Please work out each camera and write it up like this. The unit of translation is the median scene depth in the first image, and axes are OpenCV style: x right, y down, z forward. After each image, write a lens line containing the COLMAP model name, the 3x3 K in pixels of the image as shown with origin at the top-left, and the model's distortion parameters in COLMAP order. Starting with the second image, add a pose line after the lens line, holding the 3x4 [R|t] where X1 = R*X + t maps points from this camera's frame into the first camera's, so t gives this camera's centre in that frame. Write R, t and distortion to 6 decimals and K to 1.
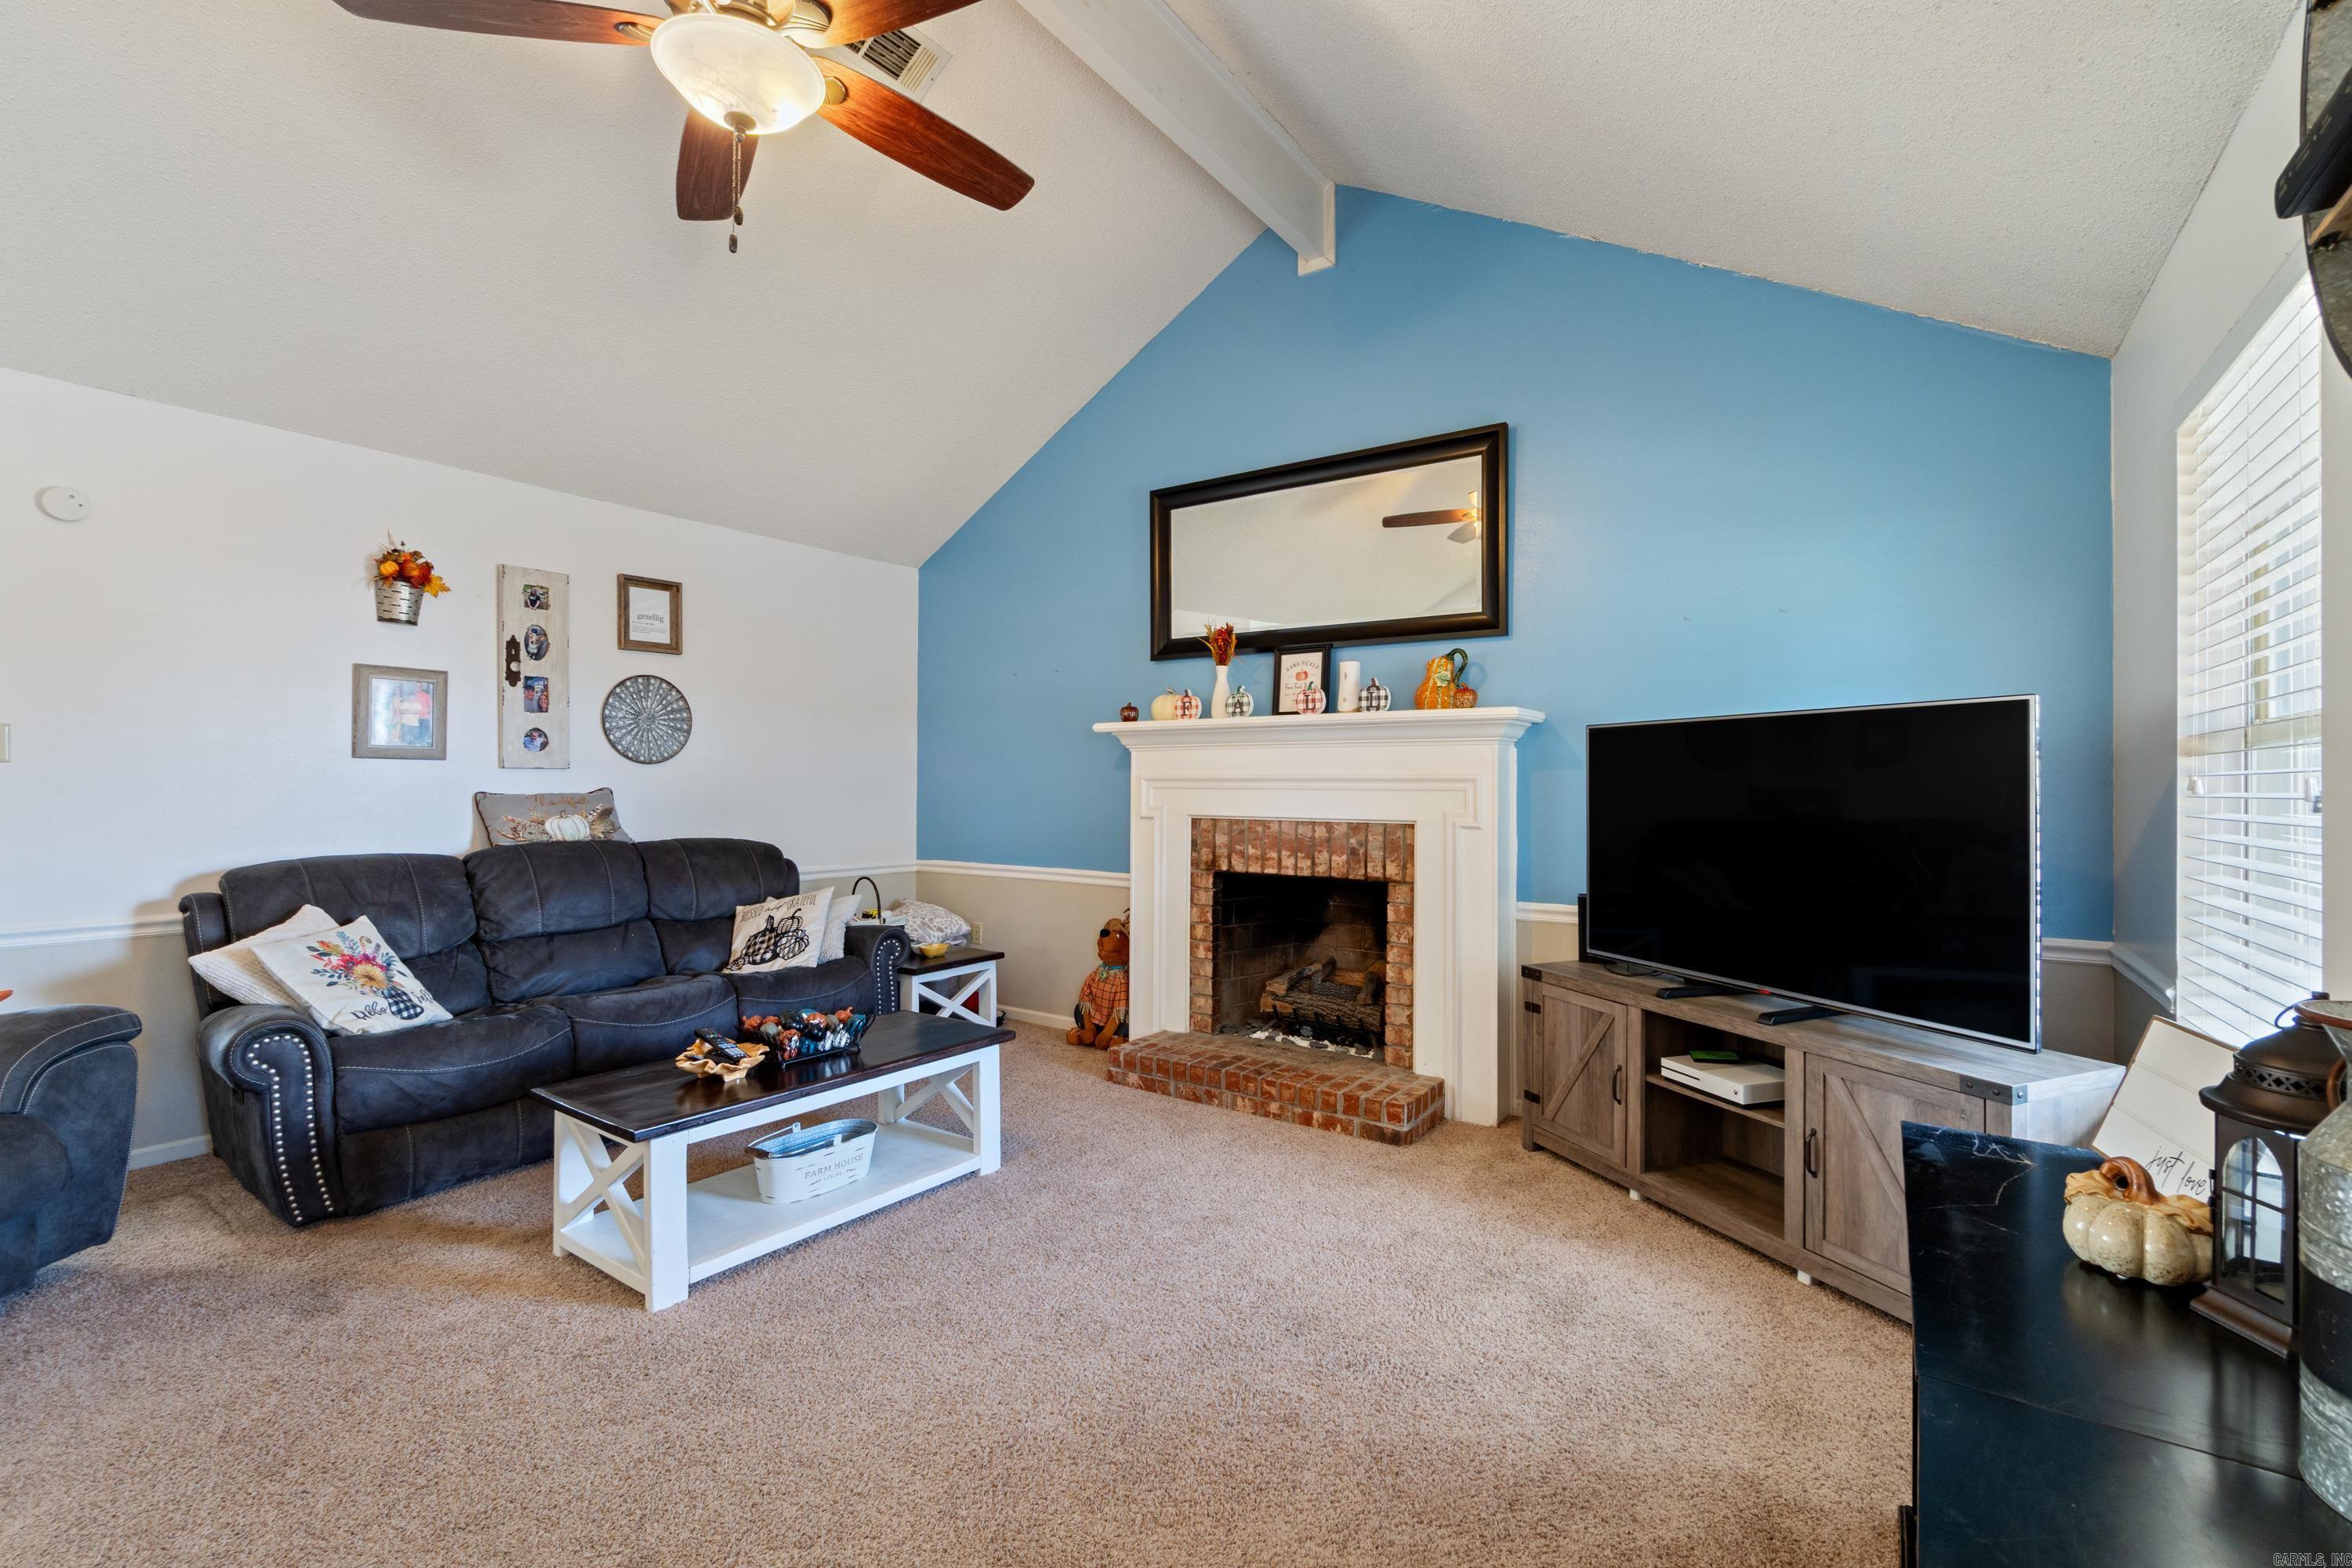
lens RADIAL K [[1017.3, 0, 1165.6], [0, 1017.3, 780.2], [0, 0, 1]] dist [-0.009372, 0.002630]
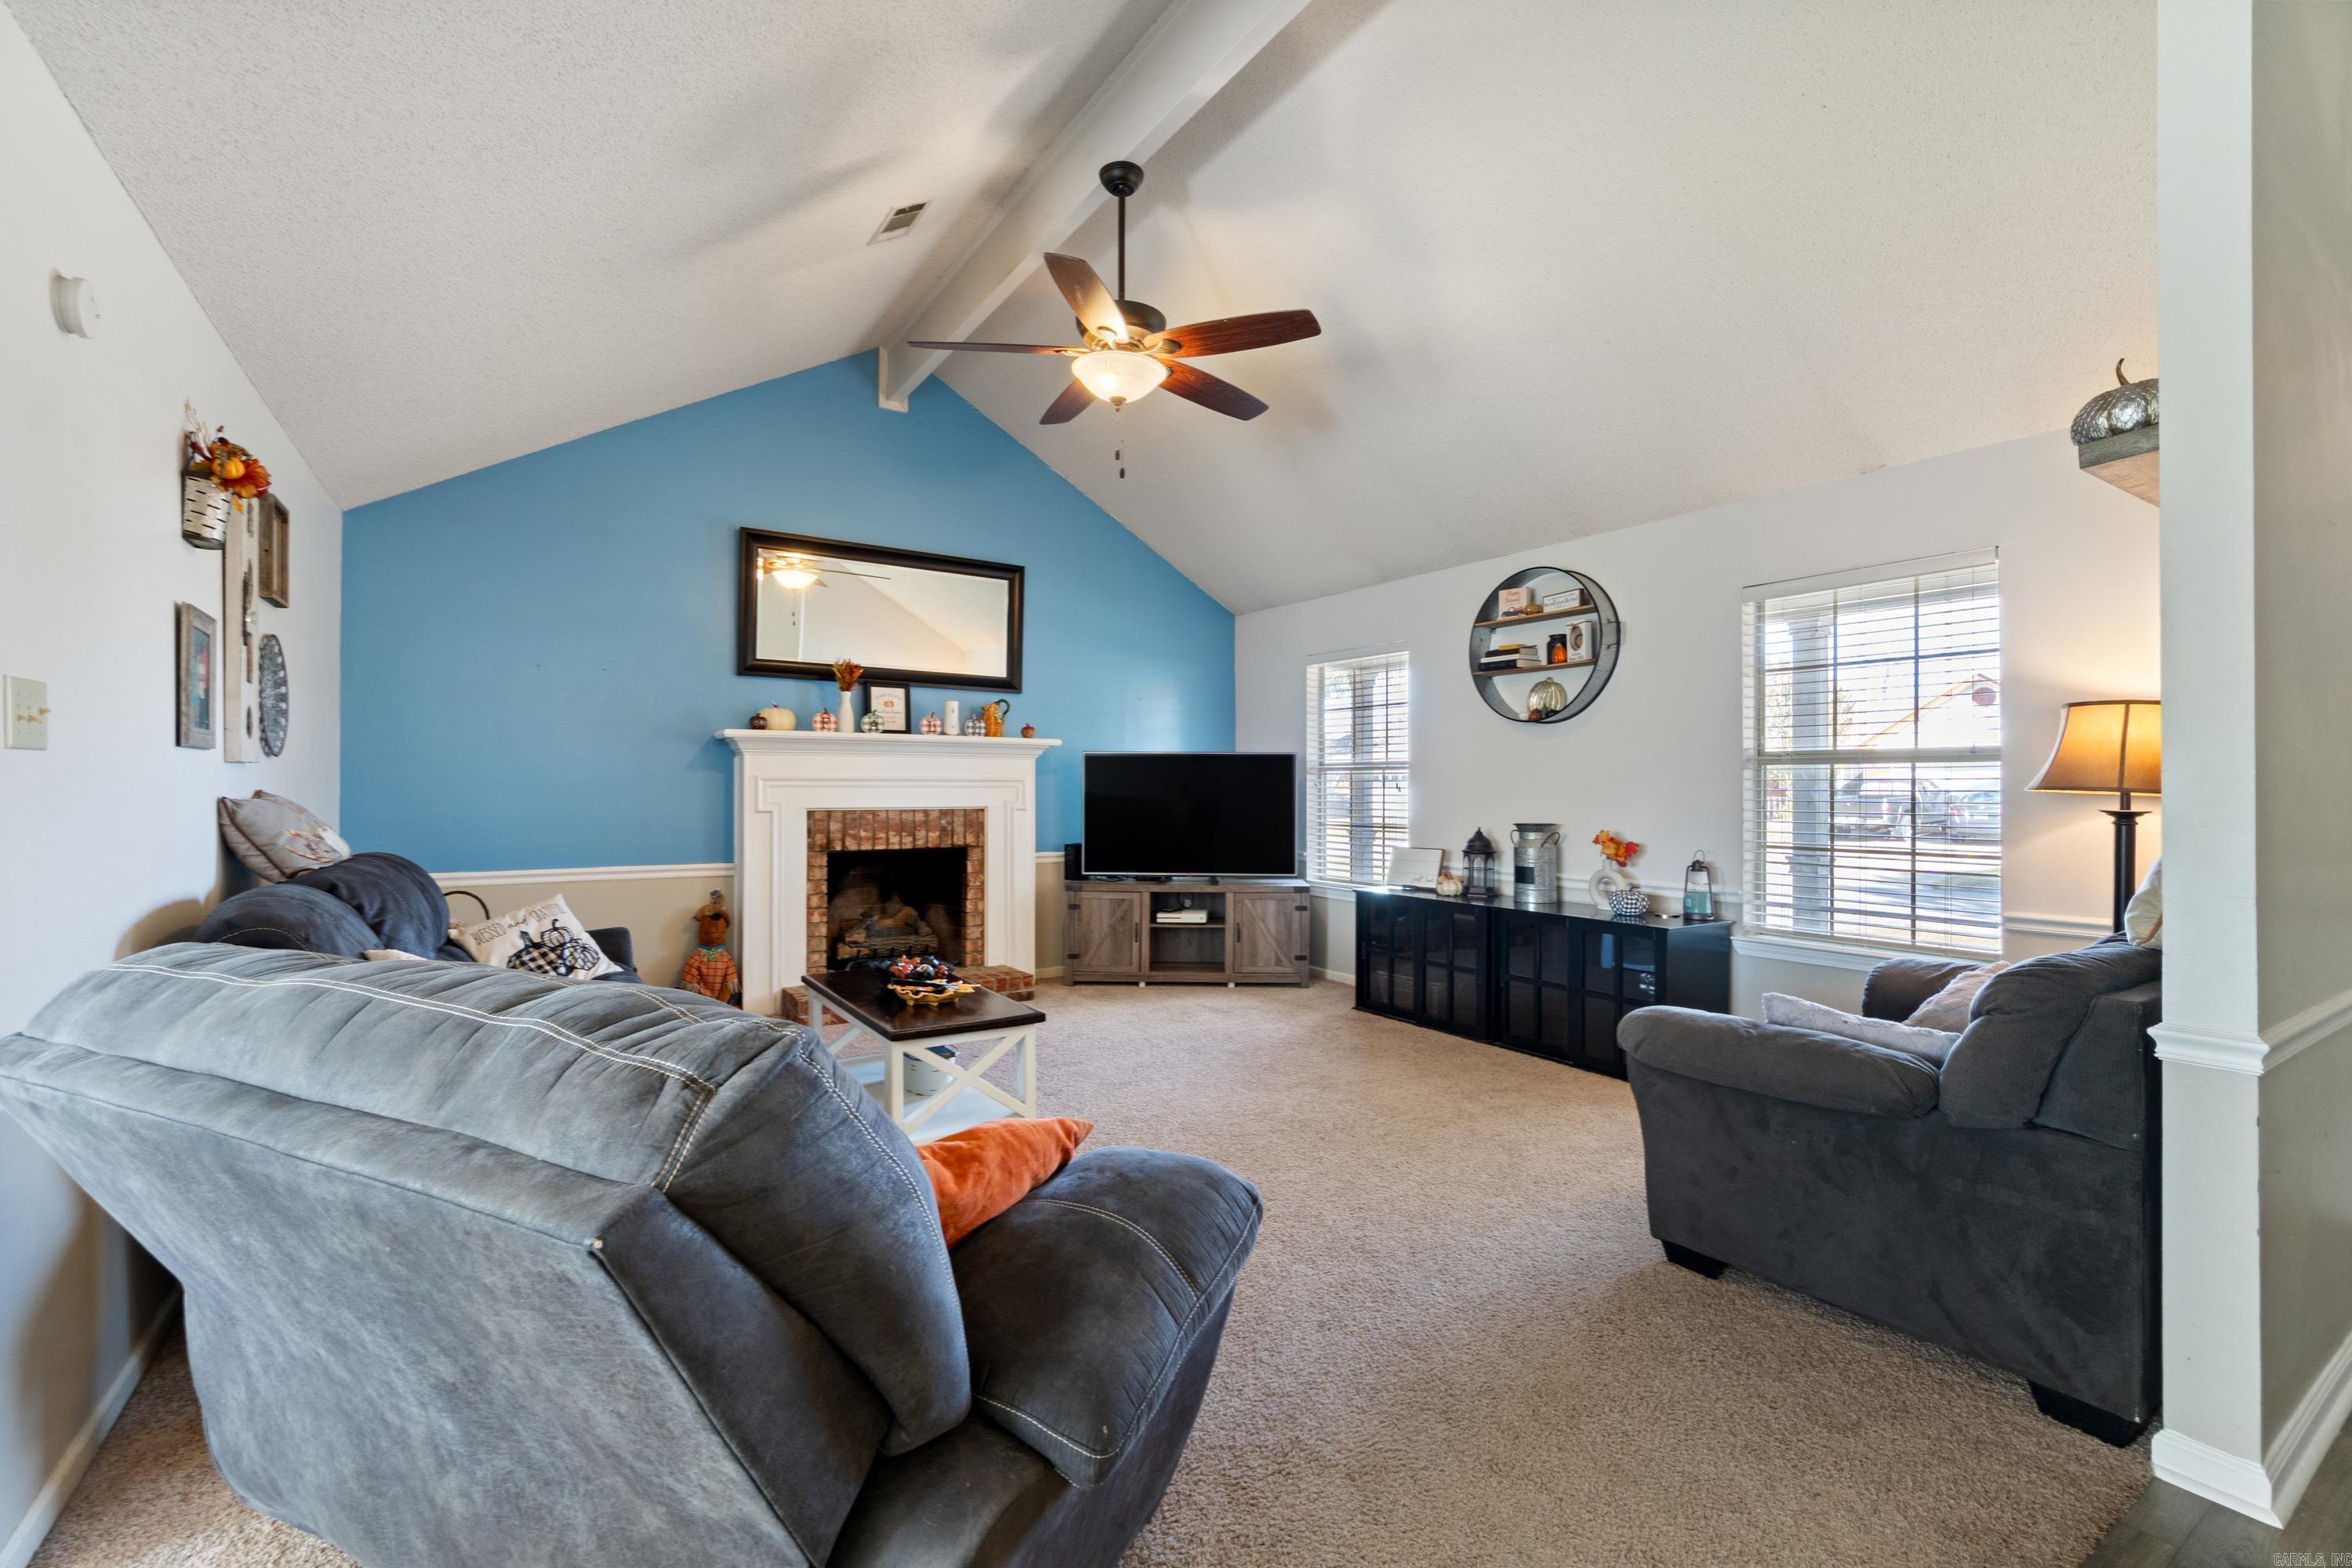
lens RADIAL K [[1017.3, 0, 1170.3], [0, 1017.3, 781.7], [0, 0, 1]] dist [-0.009372, 0.002630]
pose [[0.362389, -0.000109, 0.932027, -1.063995], [-0.005163, 0.999984, 0.002125, -0.003047], [-0.932013, -0.005582, 0.362383, 0.156089]]
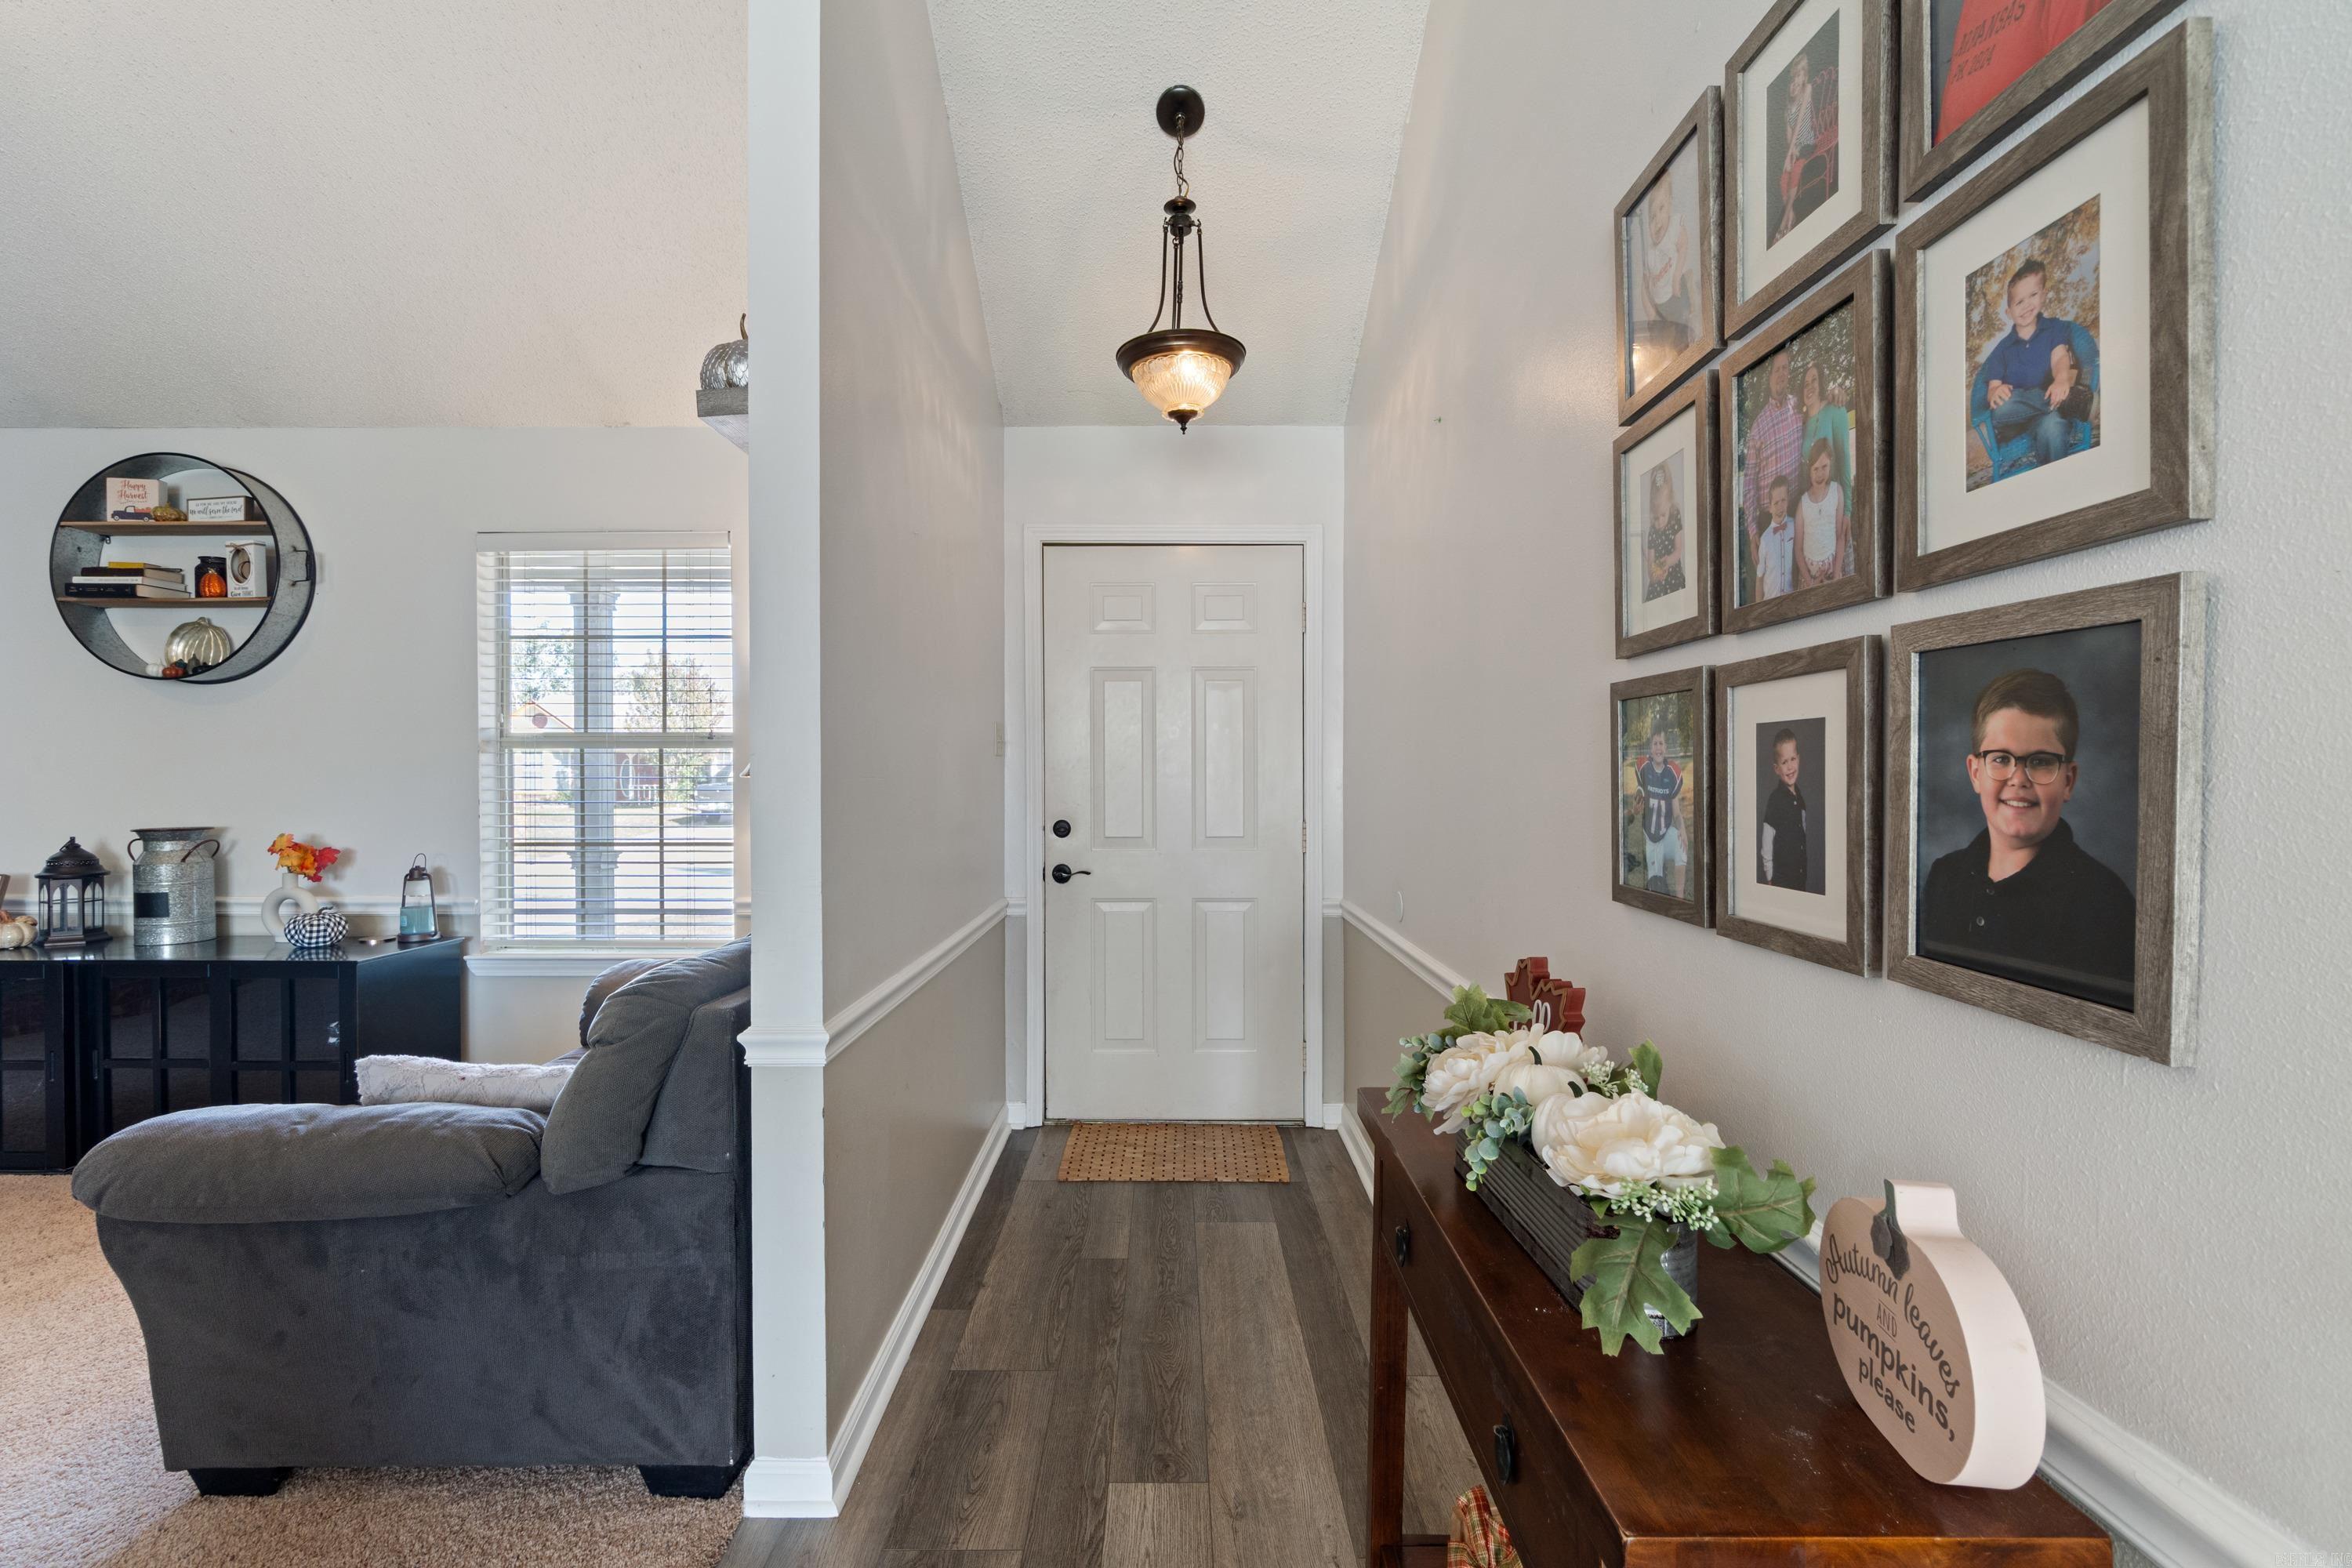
lens RADIAL K [[1017.3, 0, 1176.5], [0, 1017.3, 785.1], [0, 0, 1]] dist [-0.009372, 0.002630]
pose [[-0.584183, -0.013228, 0.811514, -0.924386], [-0.005779, 0.999910, 0.012139, -0.003018], [-0.811601, 0.002402, -0.584207, 0.006474]]
